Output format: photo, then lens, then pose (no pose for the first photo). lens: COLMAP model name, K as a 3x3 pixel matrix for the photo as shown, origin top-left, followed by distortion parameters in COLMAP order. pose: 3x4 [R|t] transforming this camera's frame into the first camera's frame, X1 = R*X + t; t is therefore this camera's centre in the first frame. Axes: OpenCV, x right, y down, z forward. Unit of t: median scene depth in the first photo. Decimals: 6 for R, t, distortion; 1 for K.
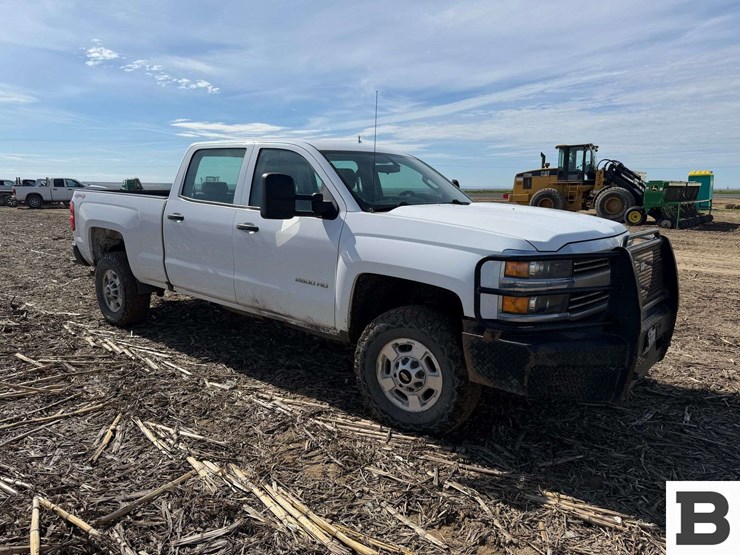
lens RADIAL K [[527.1, 0, 370.0], [0, 527.1, 277.5], [0, 0, 1]] dist [0.077366, -0.106221]
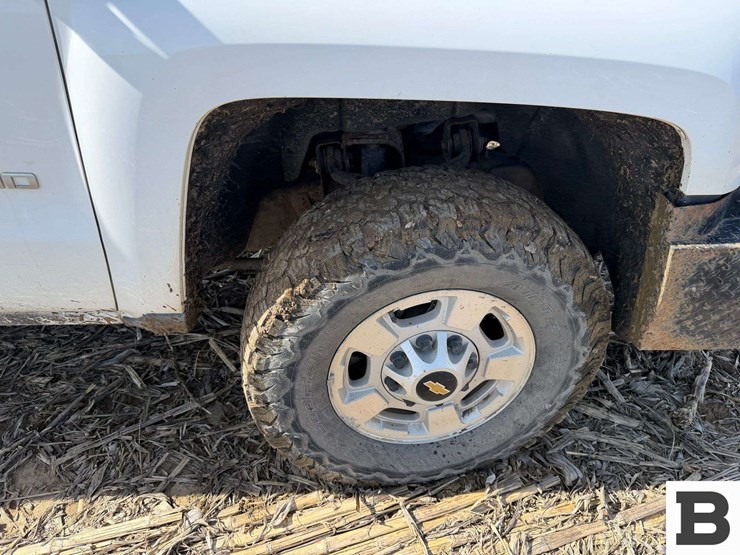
lens RADIAL K [[536.0, 0, 373.3], [0, 536.0, 268.0], [0, 0, 1]] dist [0.004429, -0.003214]
pose [[0.725211, -0.384476, 0.571180, -0.021679], [0.094785, 0.877419, 0.470268, -0.008325], [-0.681971, -0.286904, 0.672756, 0.128019]]
